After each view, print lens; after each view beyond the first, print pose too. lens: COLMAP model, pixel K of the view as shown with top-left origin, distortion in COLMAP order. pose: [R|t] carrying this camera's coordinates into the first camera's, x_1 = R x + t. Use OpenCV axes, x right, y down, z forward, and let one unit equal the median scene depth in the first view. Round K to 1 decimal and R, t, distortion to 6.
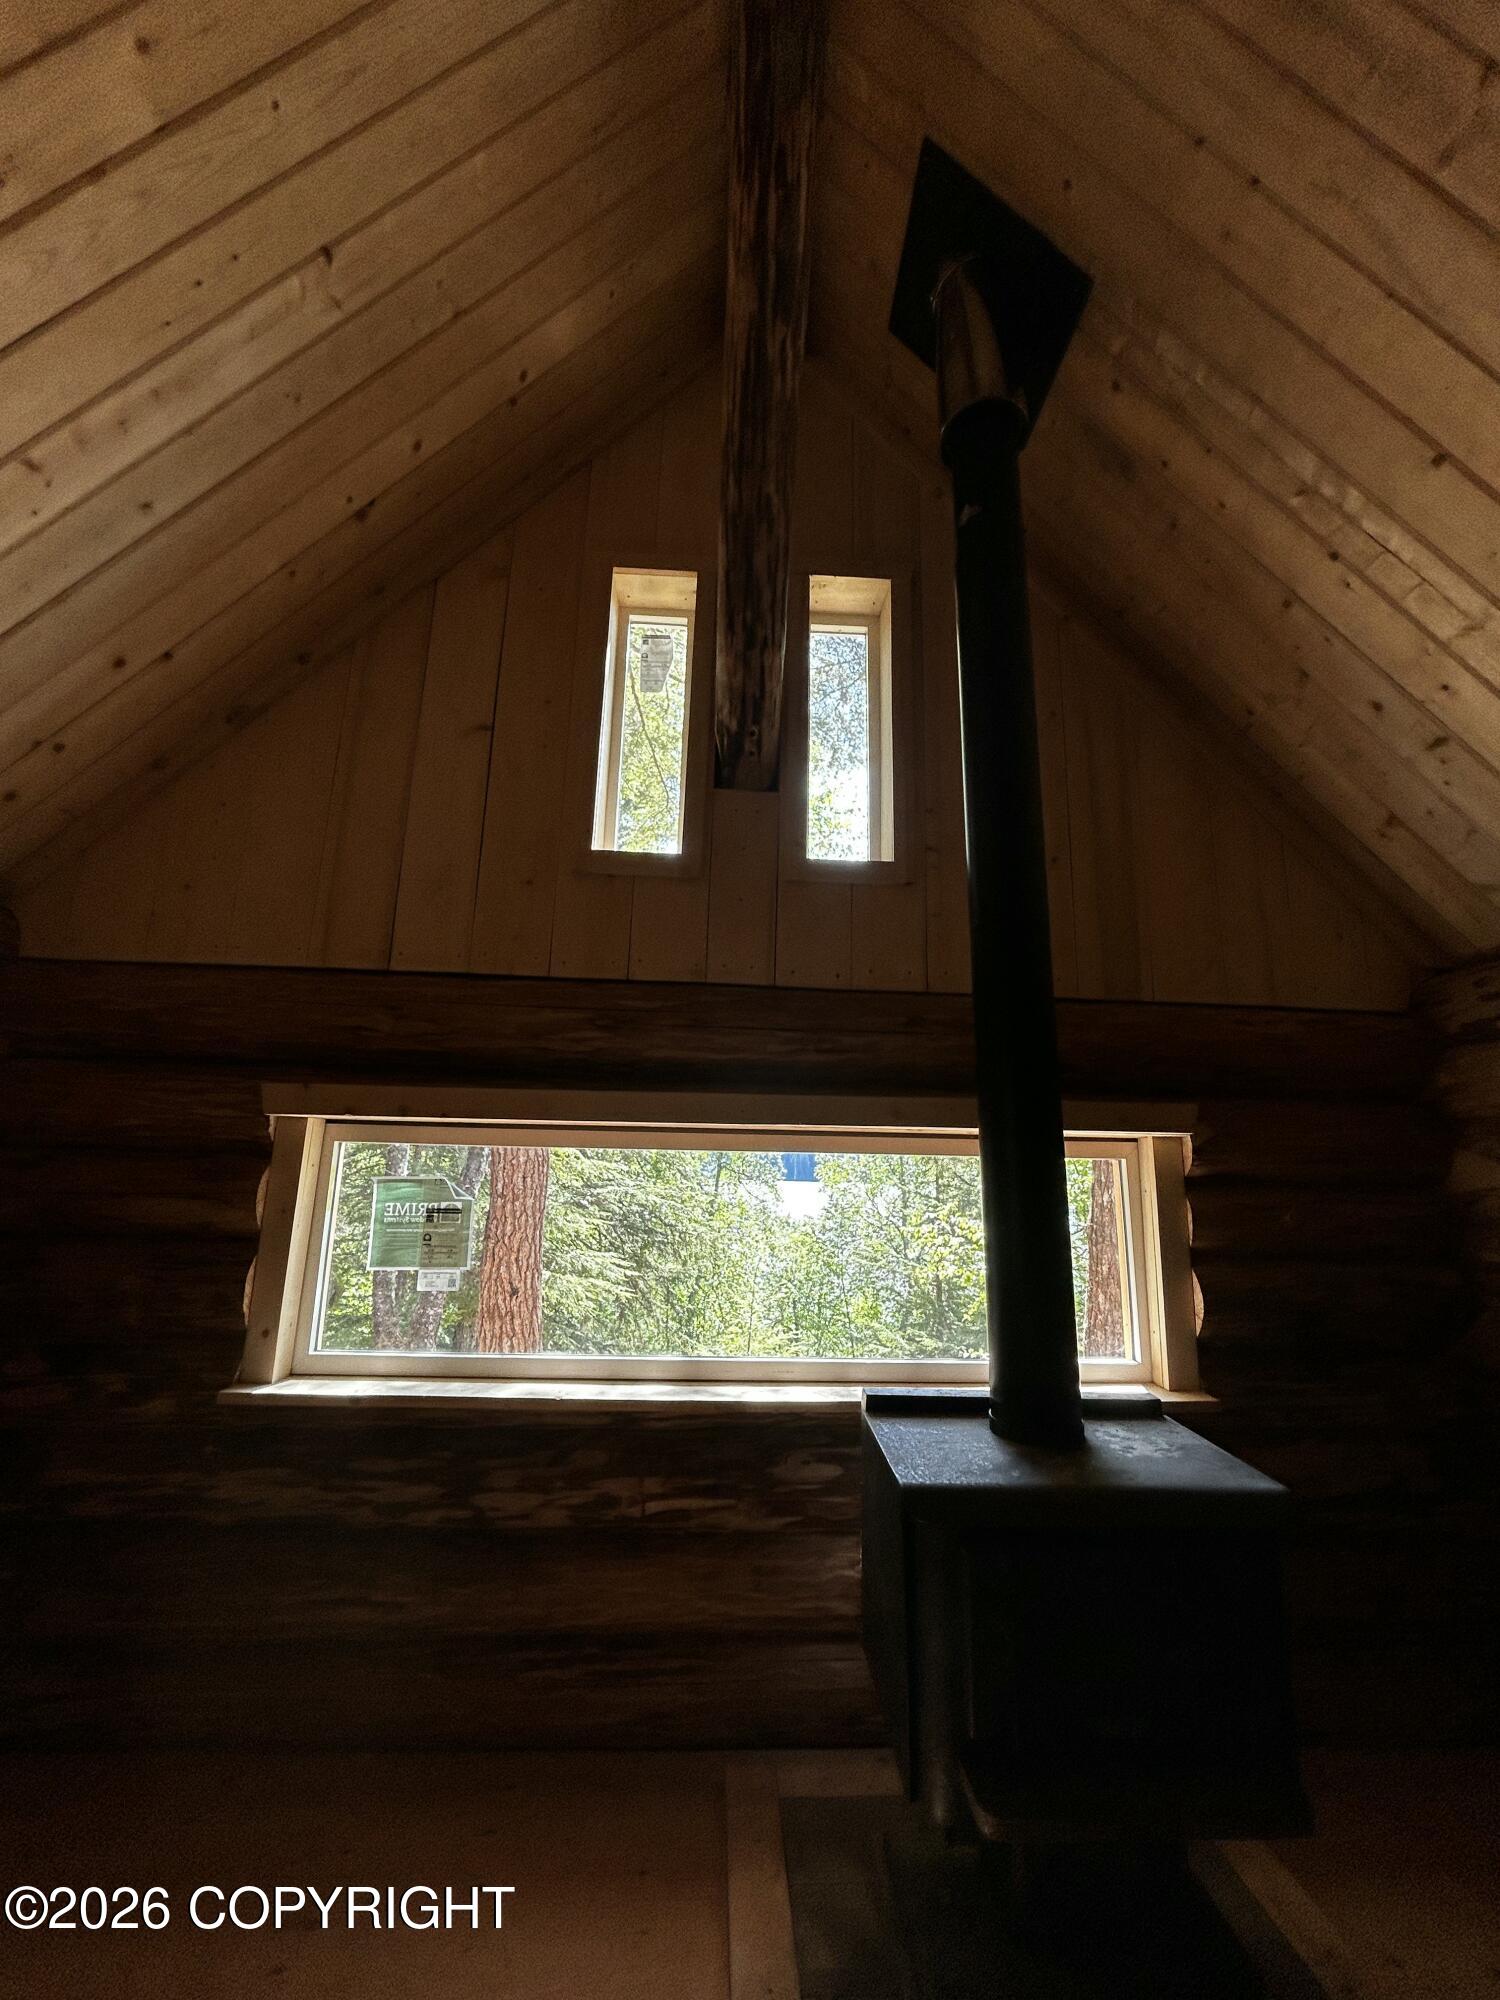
lens RADIAL K [[803.5, 0, 754.4], [0, 803.5, 1001.2], [0, 0, 1]] dist [-0.001327, 0.000754]
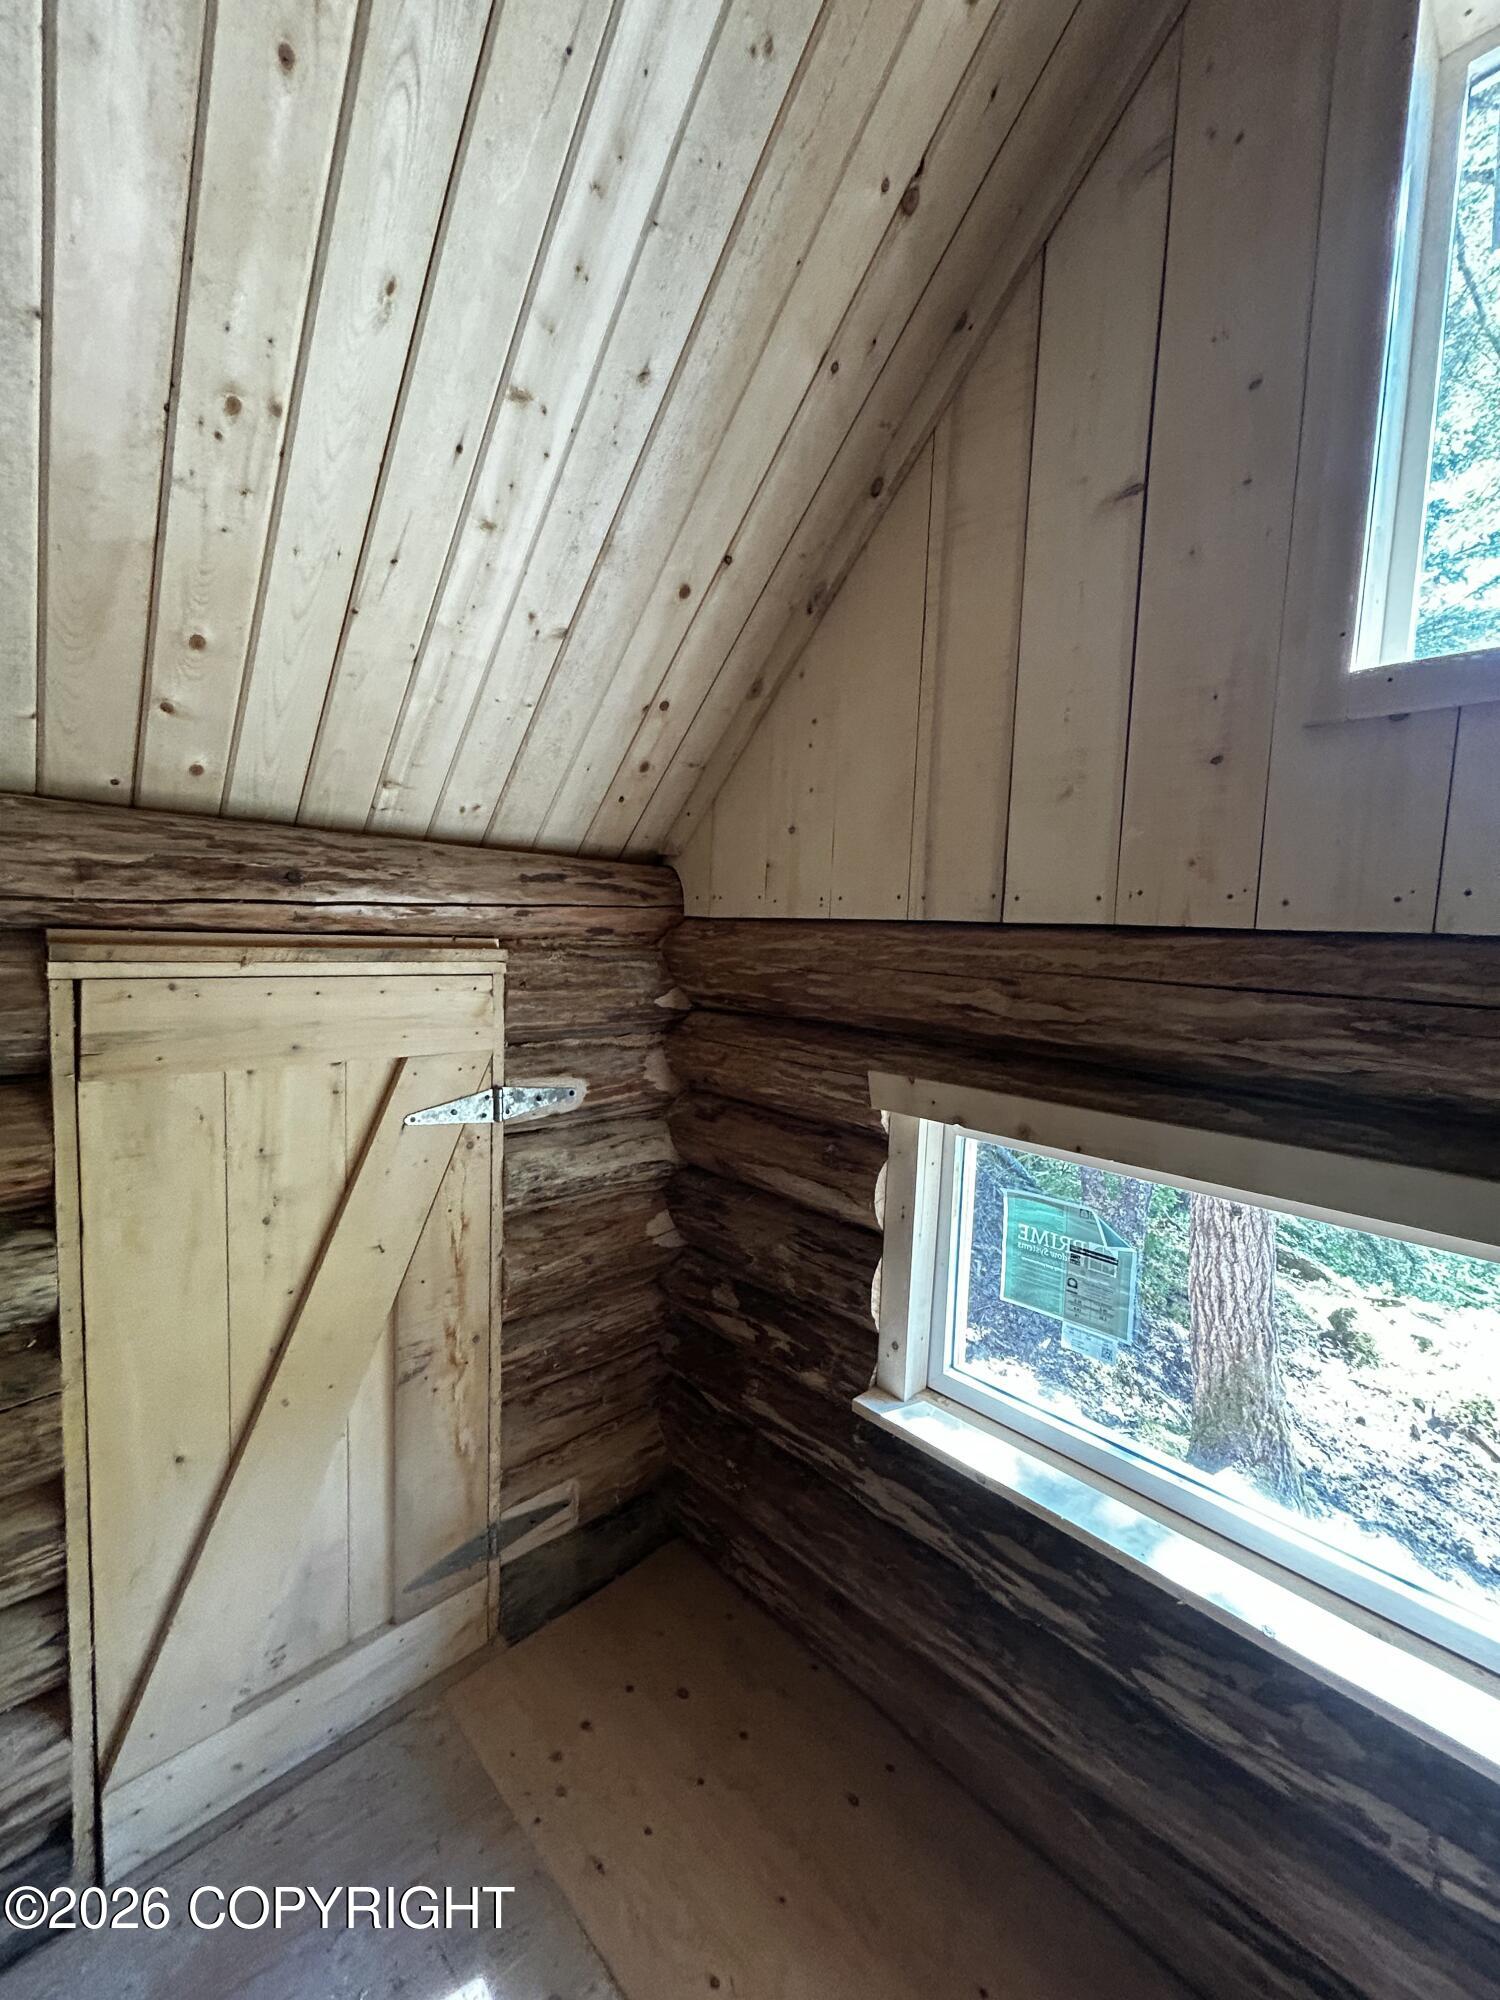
lens RADIAL K [[803.5, 0, 755.9], [0, 803.5, 997.1], [0, 0, 1]] dist [-0.001327, 0.000754]
pose [[0.664369, 0.062249, -0.744808, -0.067591], [0.132300, 0.970995, 0.199164, -0.151410], [0.735602, -0.230856, 0.636863, 0.384699]]
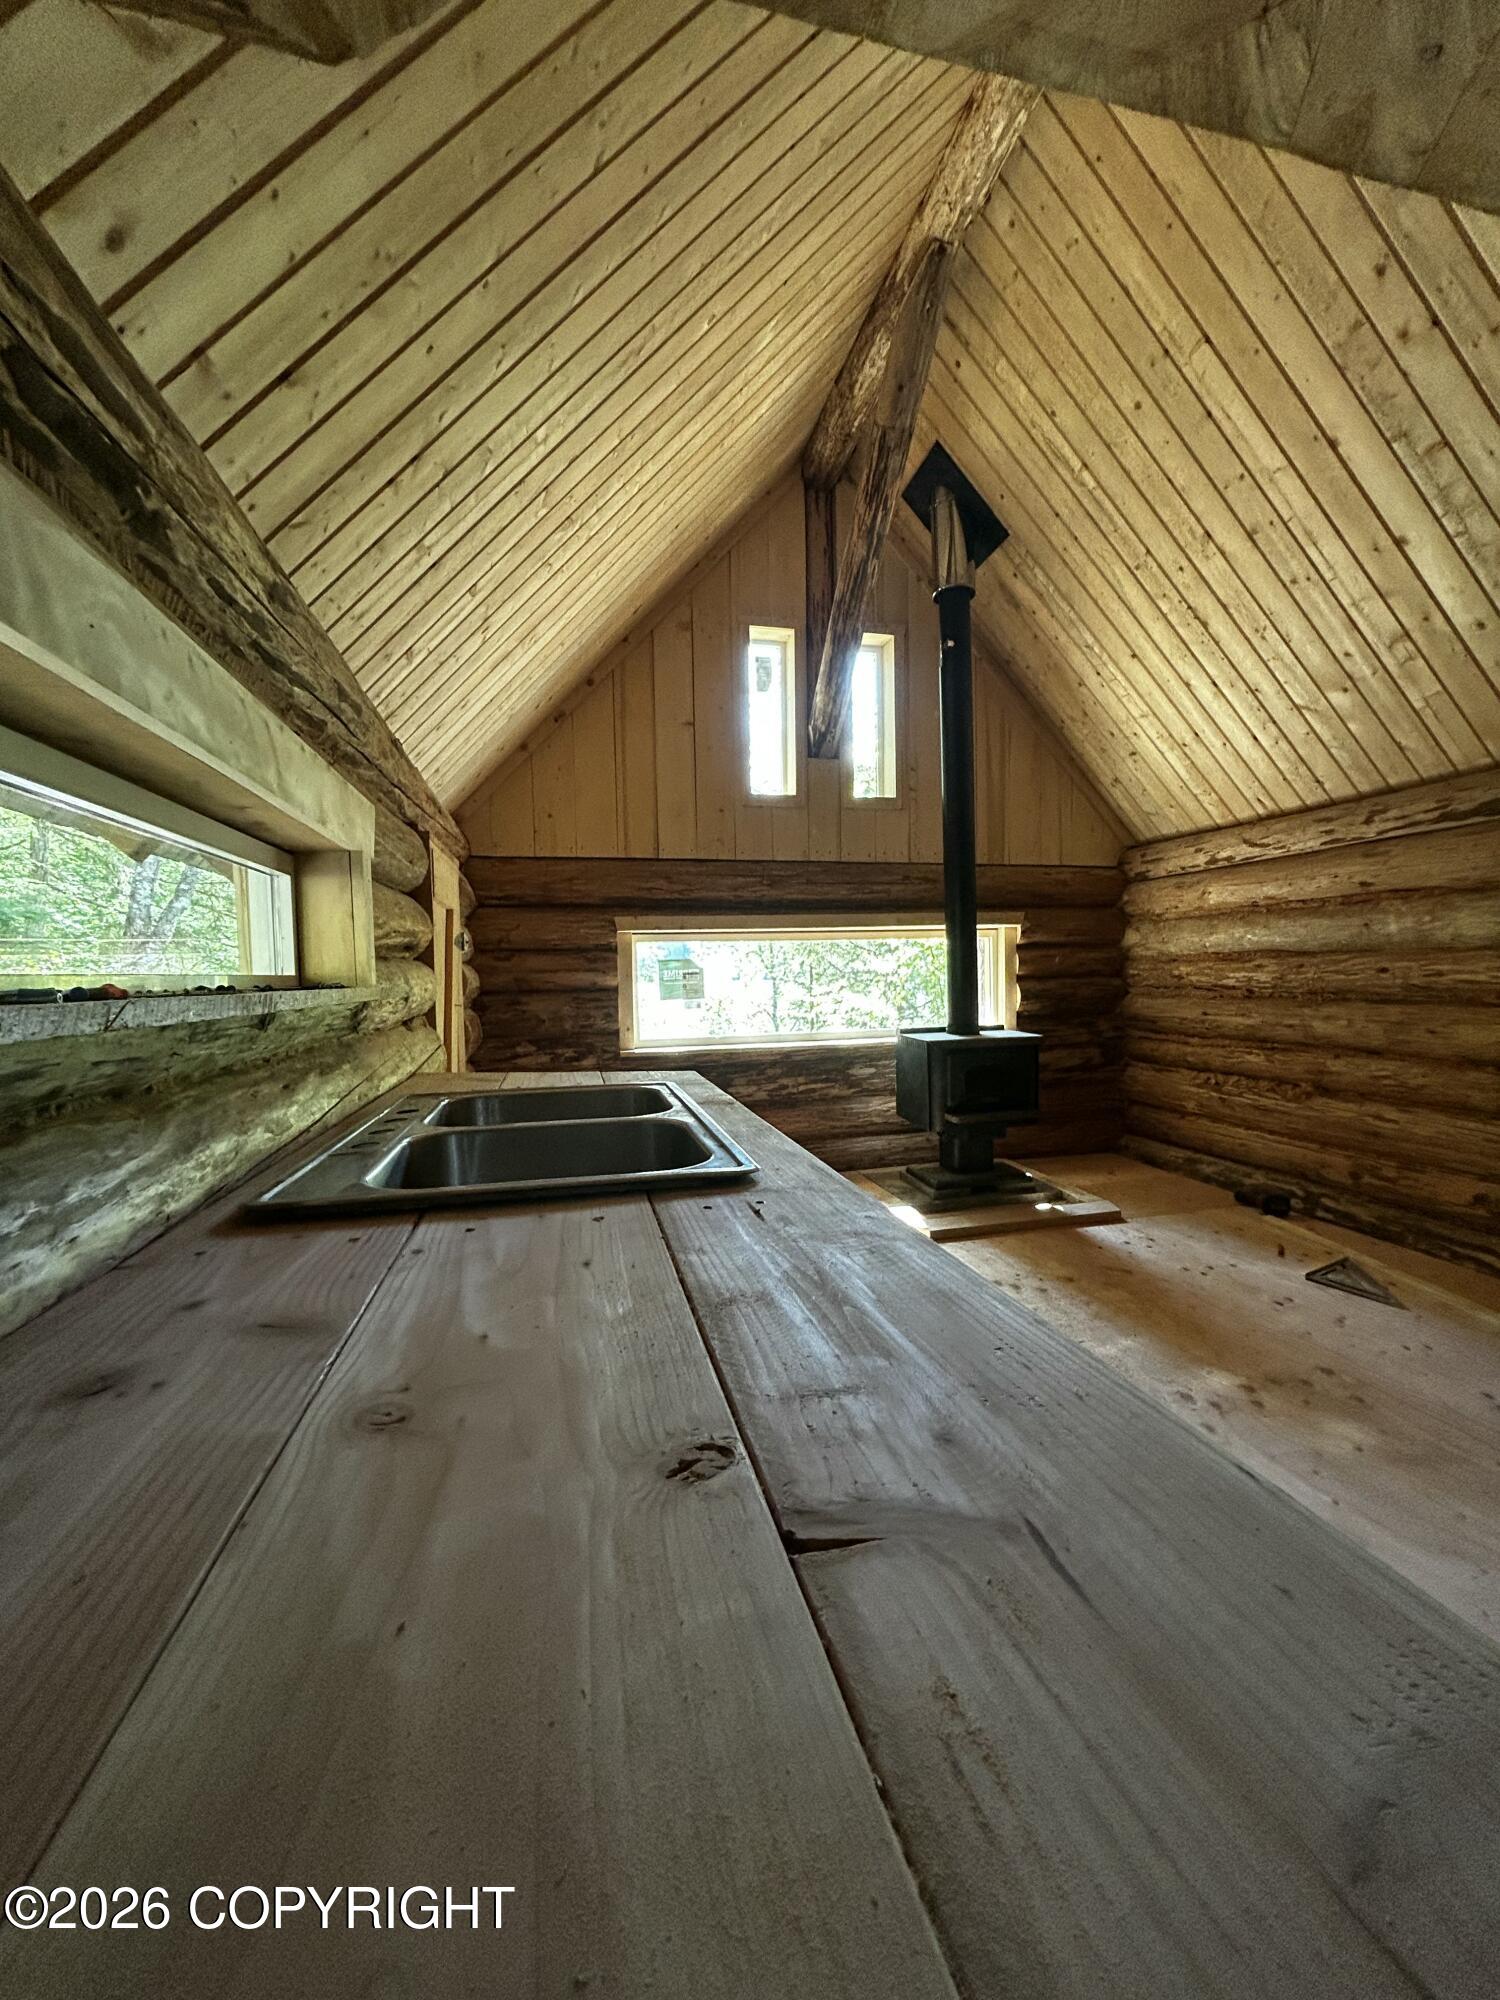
lens RADIAL K [[803.5, 0, 760.2], [0, 803.5, 1006.0], [0, 0, 1]] dist [-0.001327, 0.000754]
pose [[0.981979, -0.052489, 0.181553, -0.614155], [0.005093, 0.967659, 0.252211, -0.193915], [-0.188920, -0.246742, 0.950488, -1.092946]]
